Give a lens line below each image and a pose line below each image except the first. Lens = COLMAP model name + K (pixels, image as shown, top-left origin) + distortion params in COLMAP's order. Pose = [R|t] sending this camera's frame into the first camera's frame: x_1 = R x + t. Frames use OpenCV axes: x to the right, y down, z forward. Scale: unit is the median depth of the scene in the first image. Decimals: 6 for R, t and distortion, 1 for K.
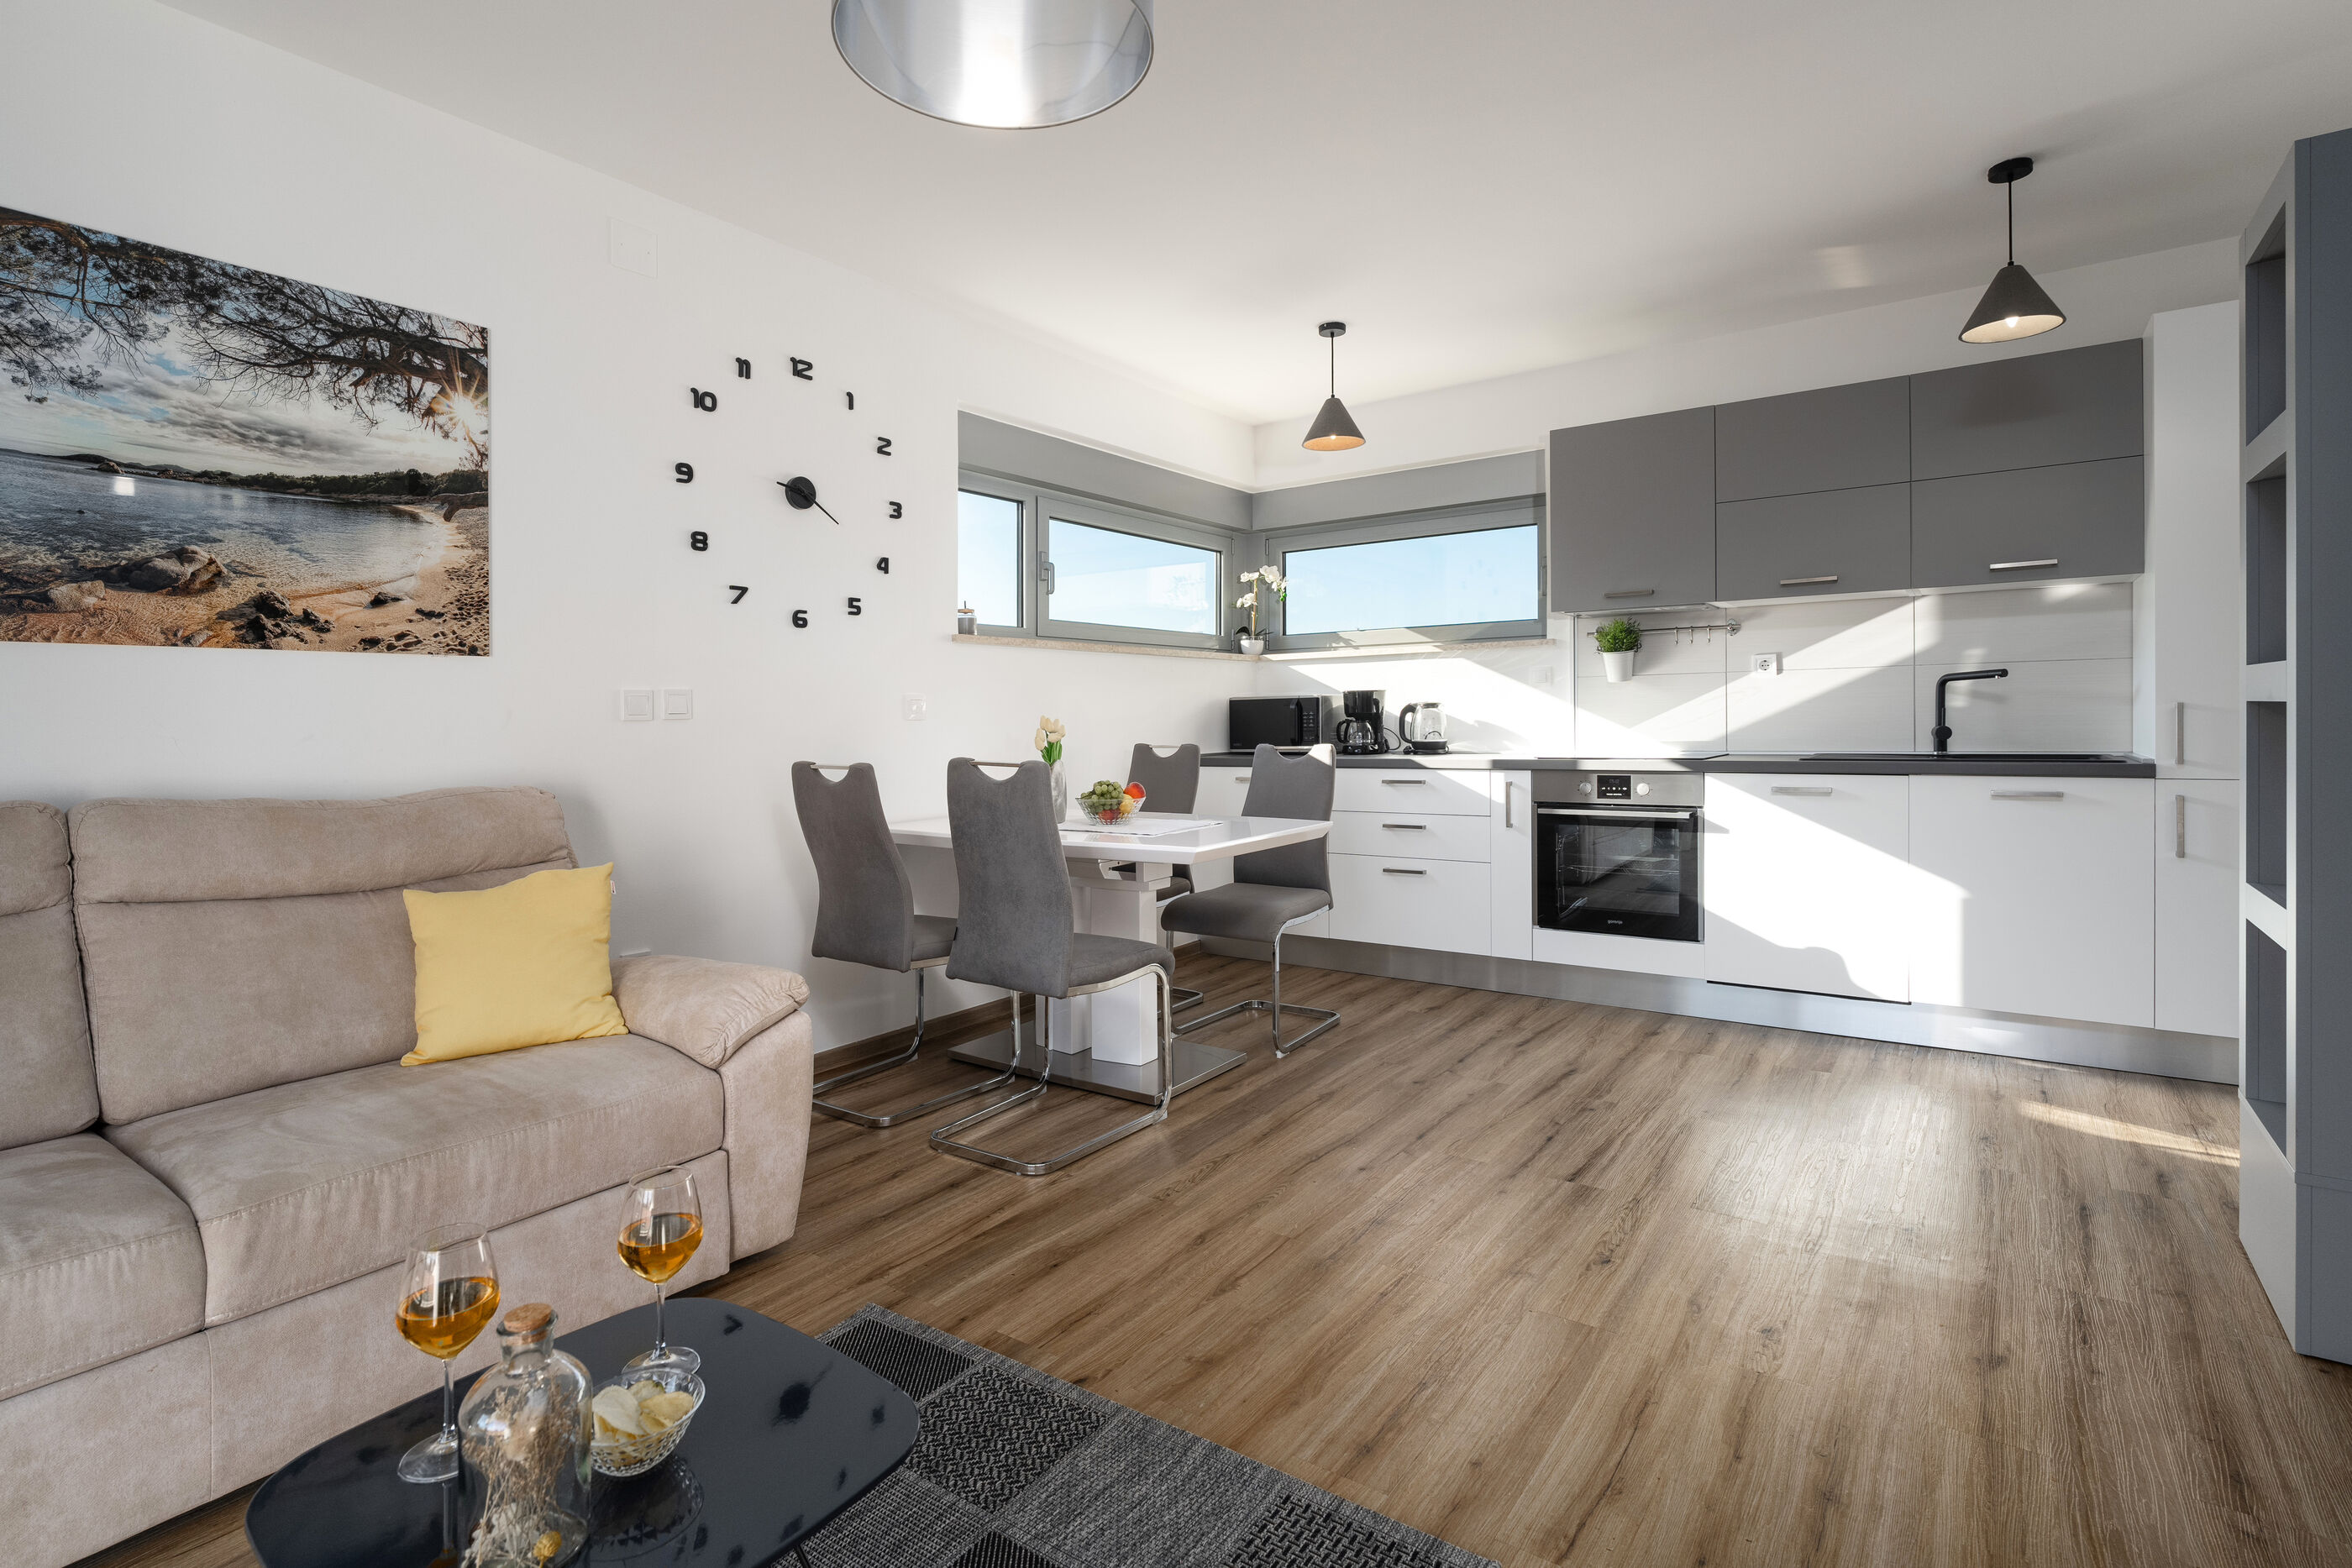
lens RADIAL K [[1151.6, 0, 1200.8], [0, 1151.6, 713.4], [0, 0, 1]] dist [-0.023839, 0.006629]
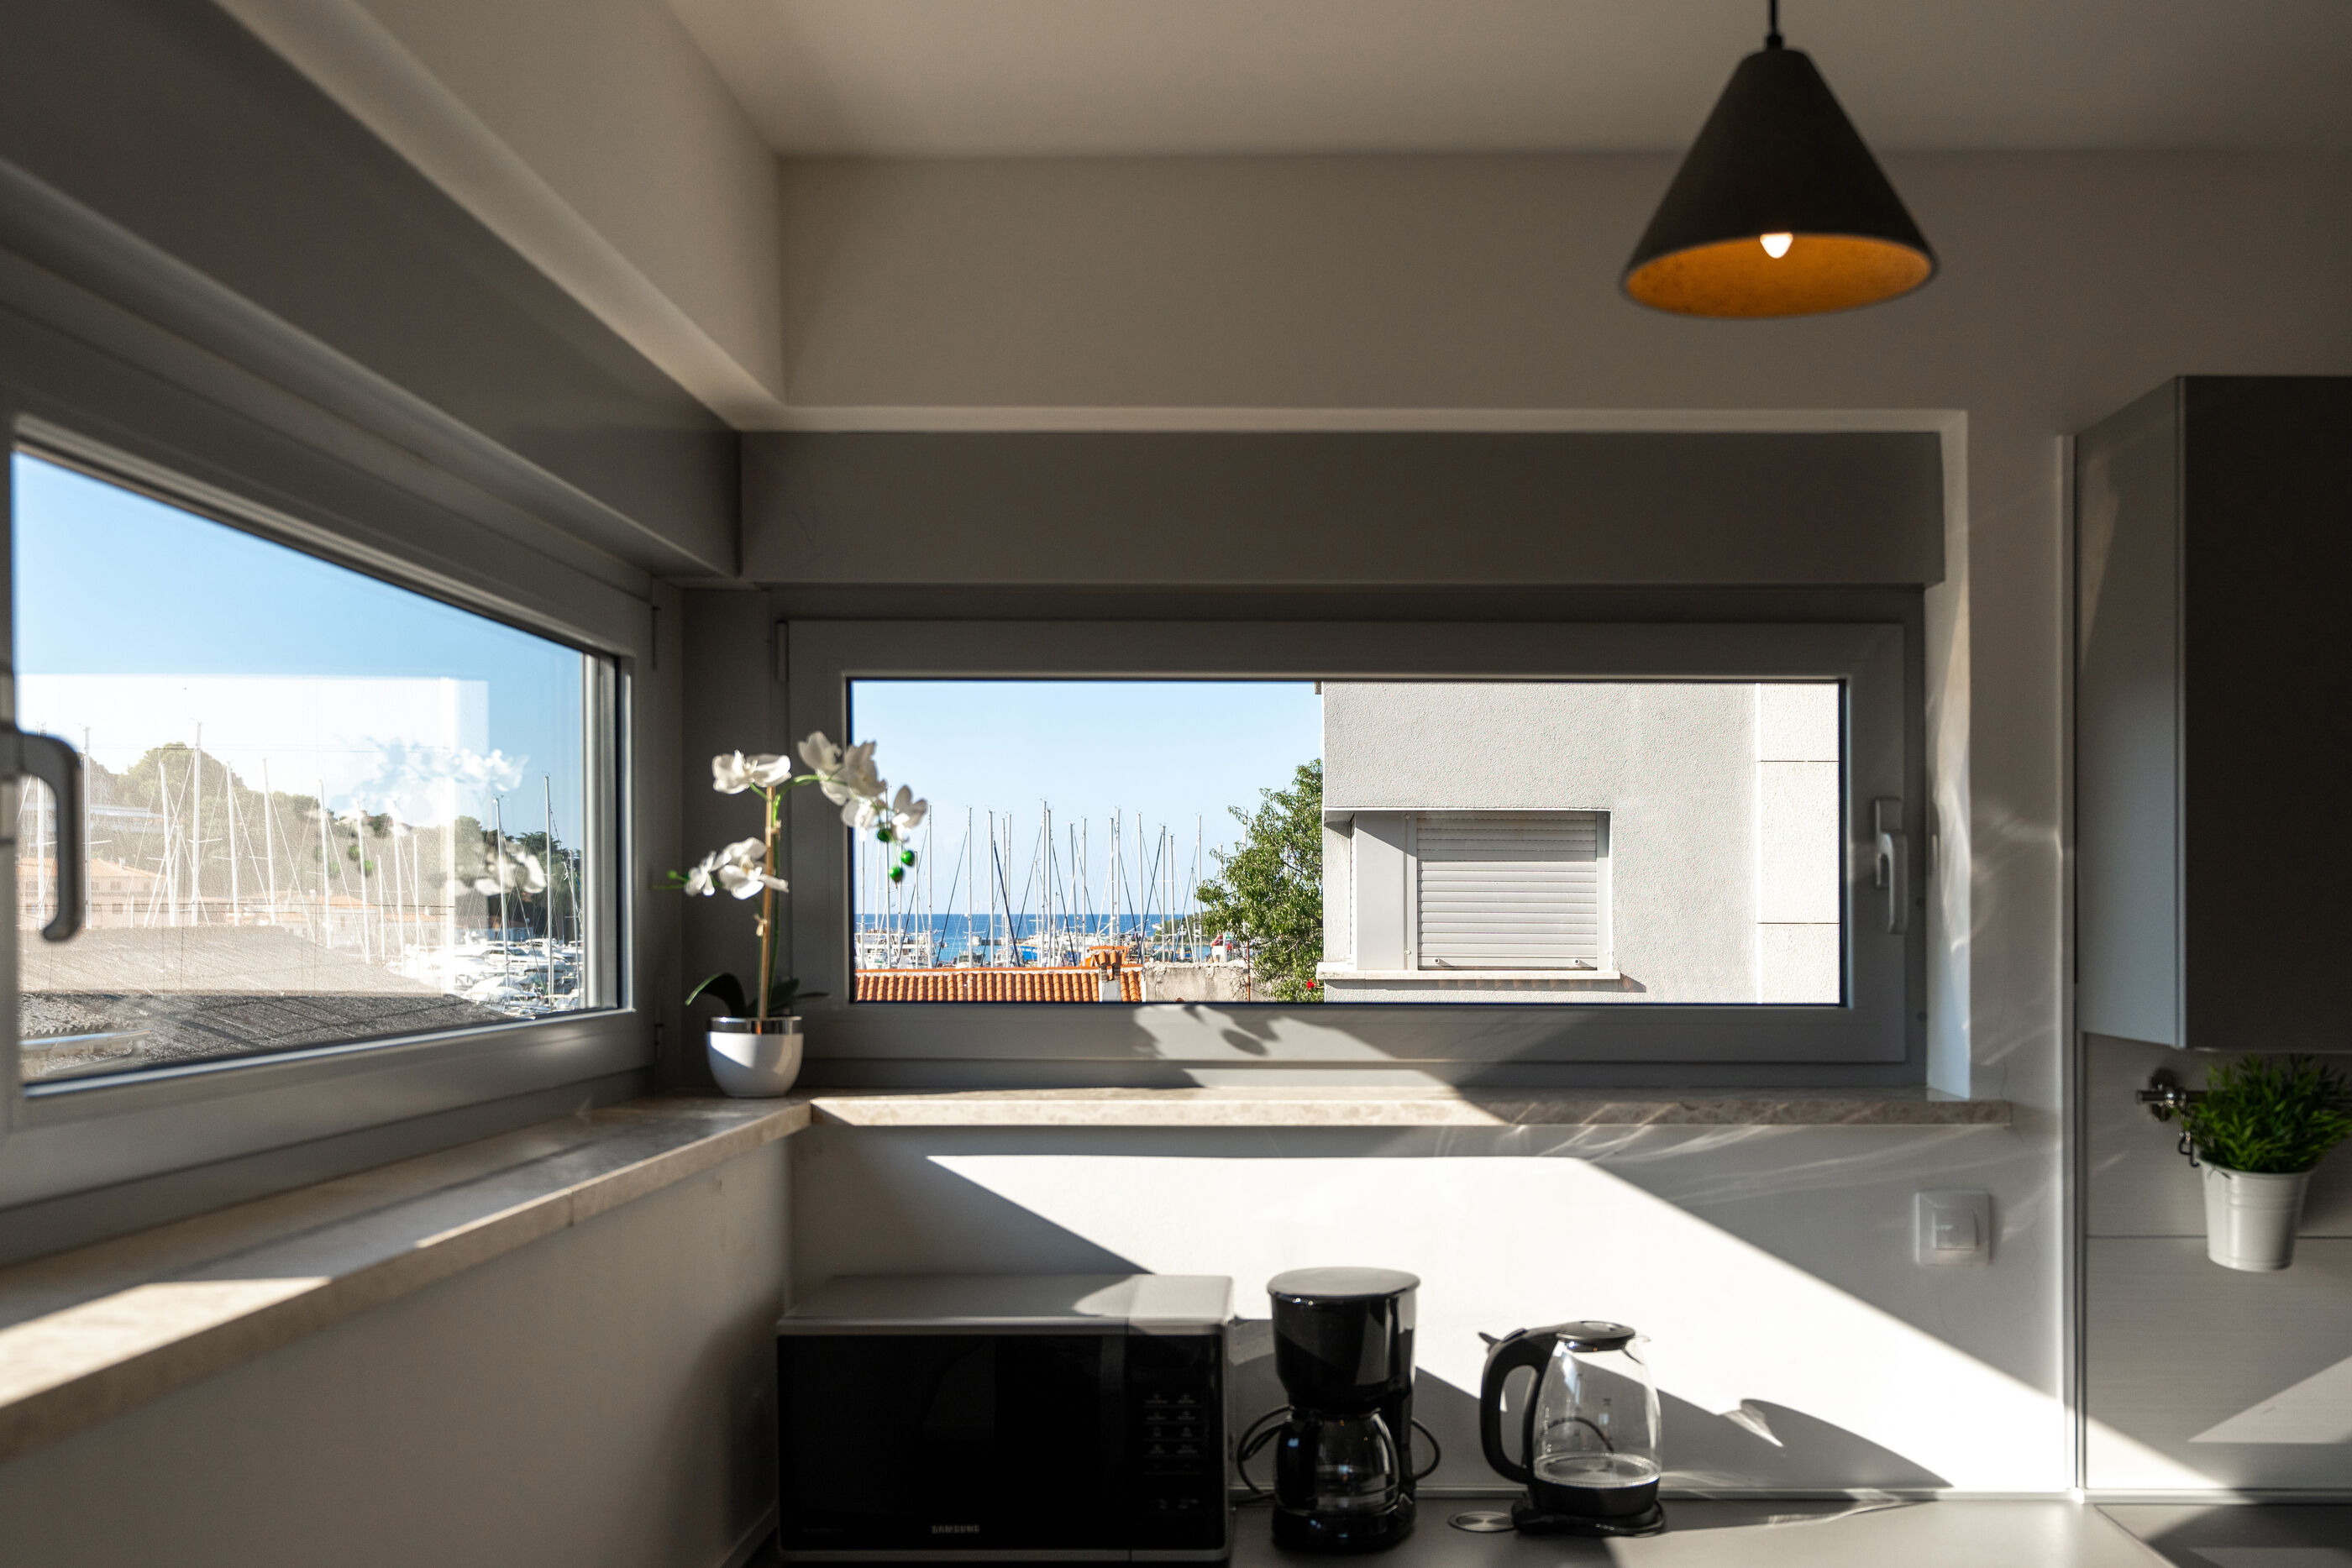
lens RADIAL K [[2394.4, 0, 1271.3], [0, 2394.4, 935.3], [0, 0, 1]] dist [-0.010856, -0.002838]
pose [[0.836518, 0.007348, 0.547890, -0.312298], [-0.010784, 0.999937, 0.003054, -0.191317], [-0.547833, -0.008463, 0.836545, 1.126496]]
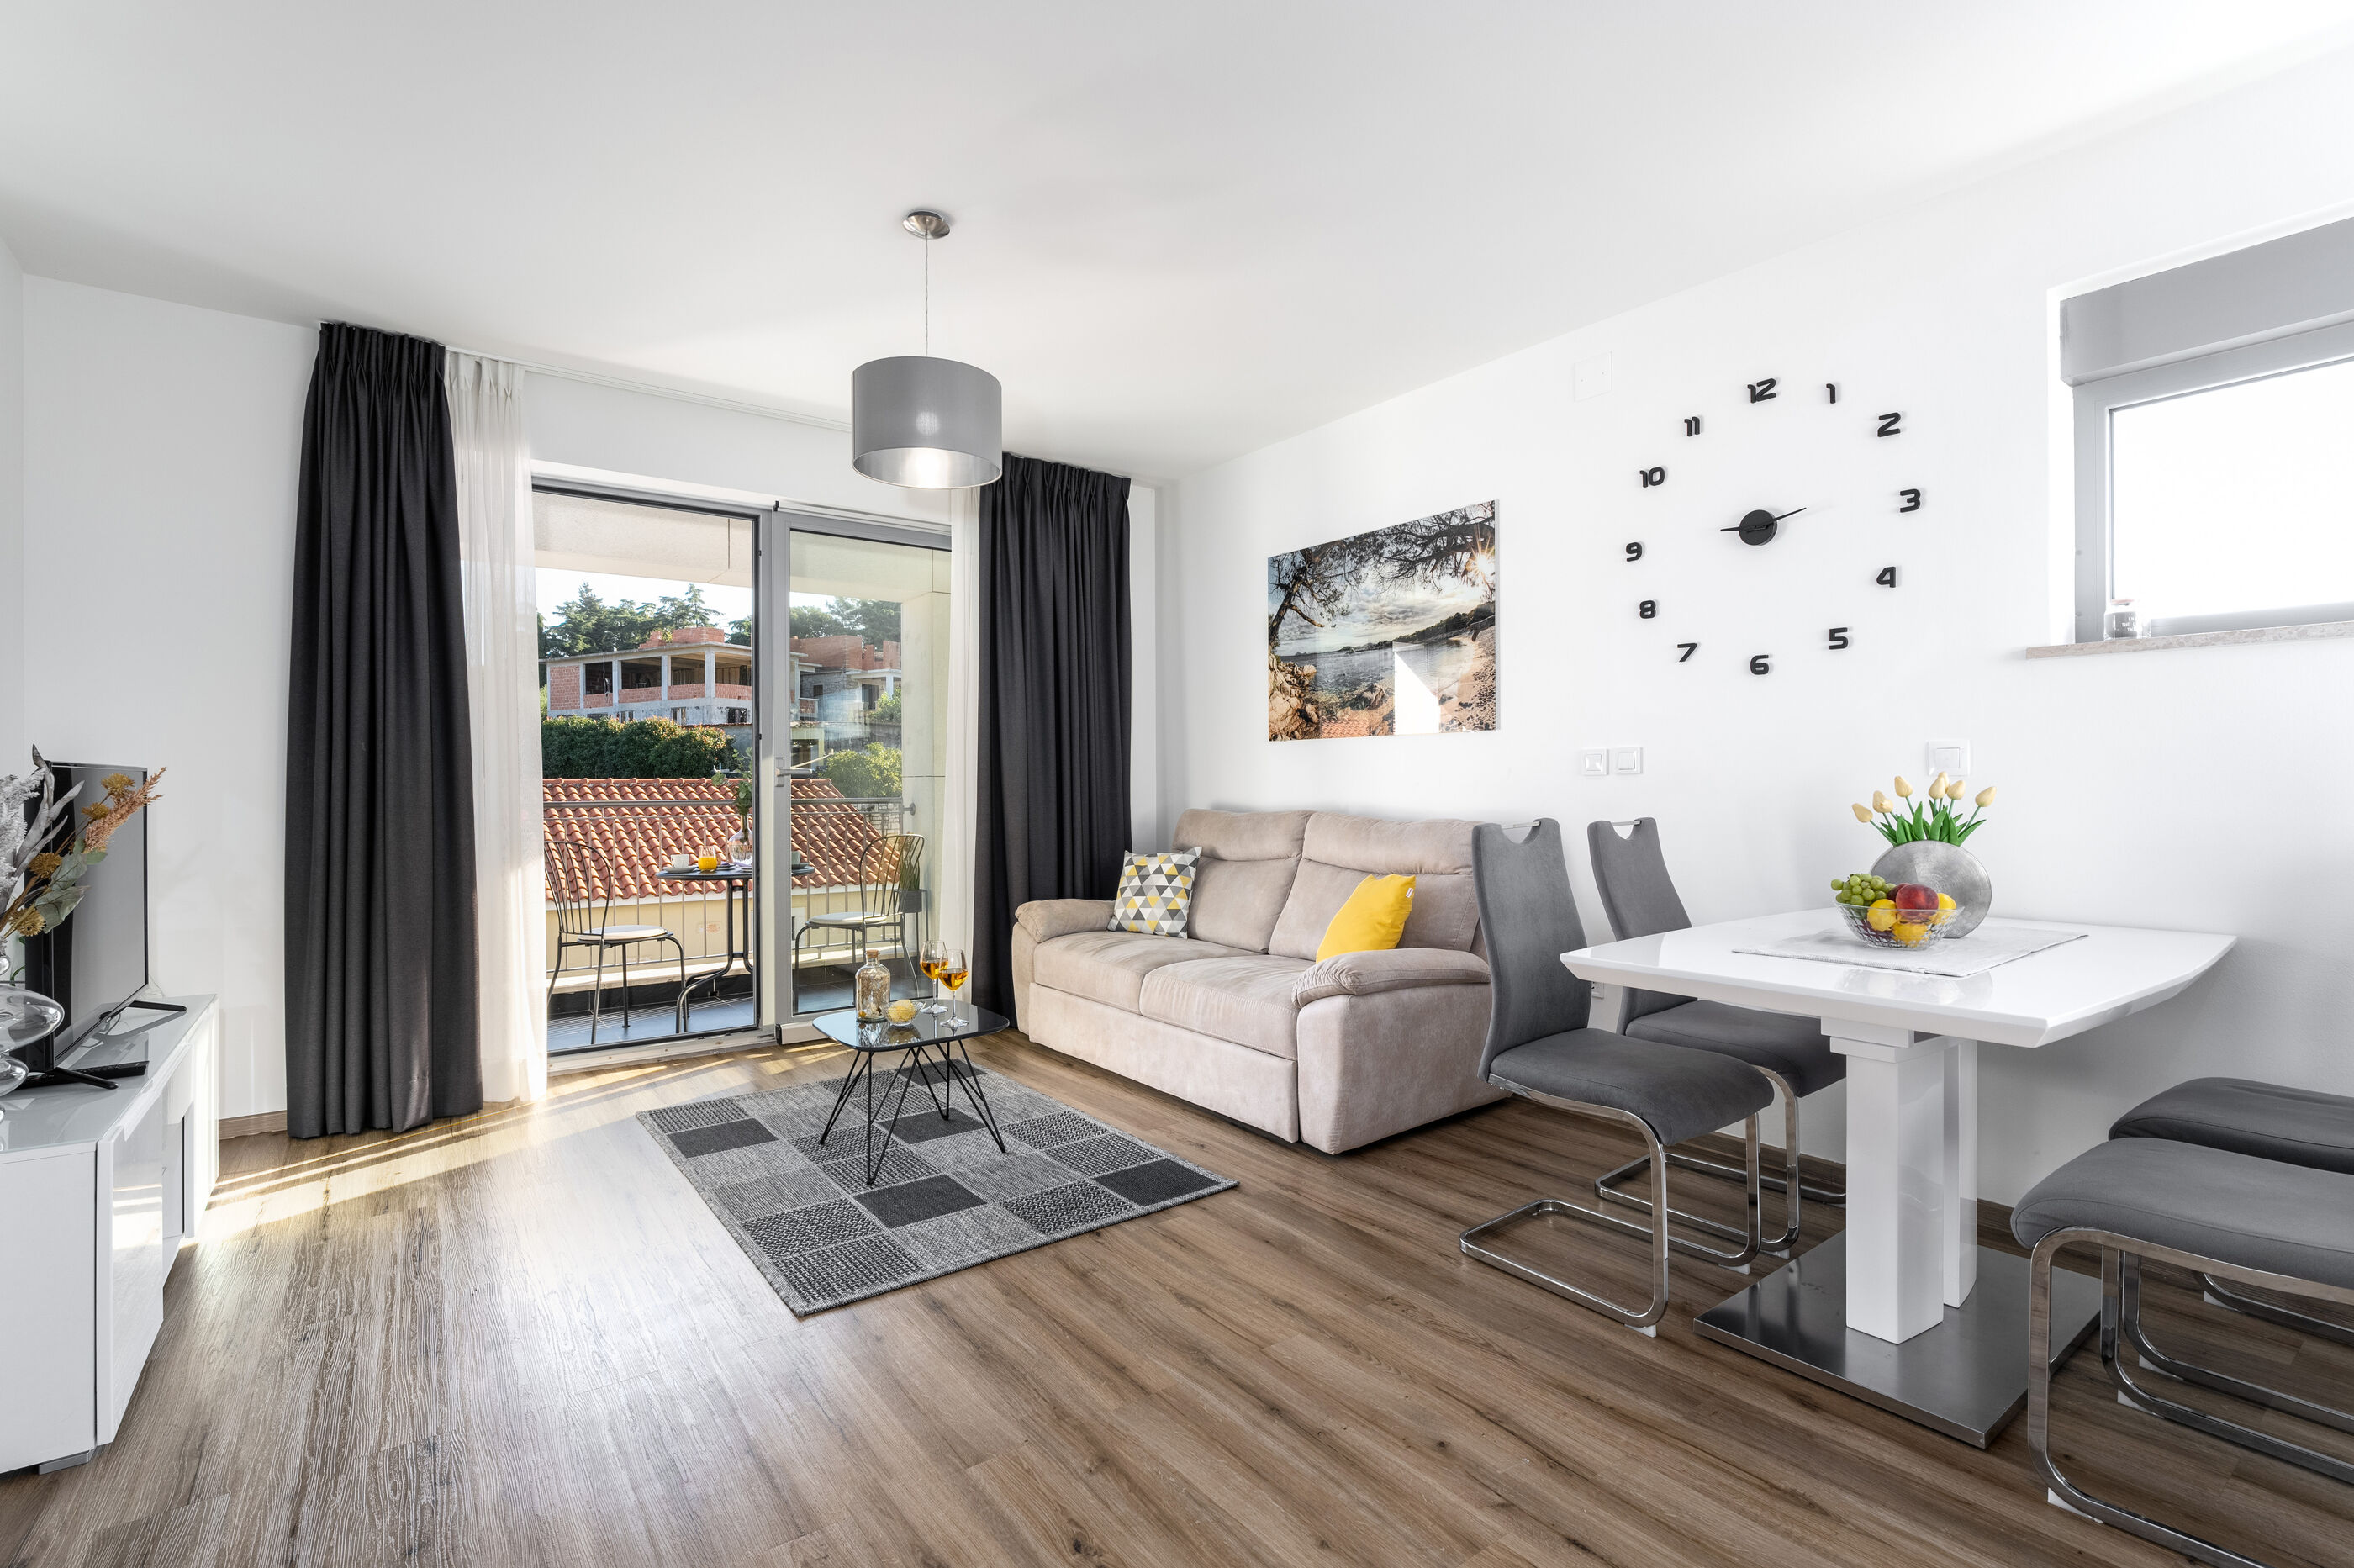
lens RADIAL K [[1089.4, 0, 1177.0], [0, 1089.4, 784.0], [0, 0, 1]] dist [-0.018594, 0.000032]
pose [[-0.334566, 0.018360, -0.942193, 0.833946], [0.012820, 0.999806, 0.014930, -0.007659], [0.942285, -0.007084, -0.334737, 1.126940]]
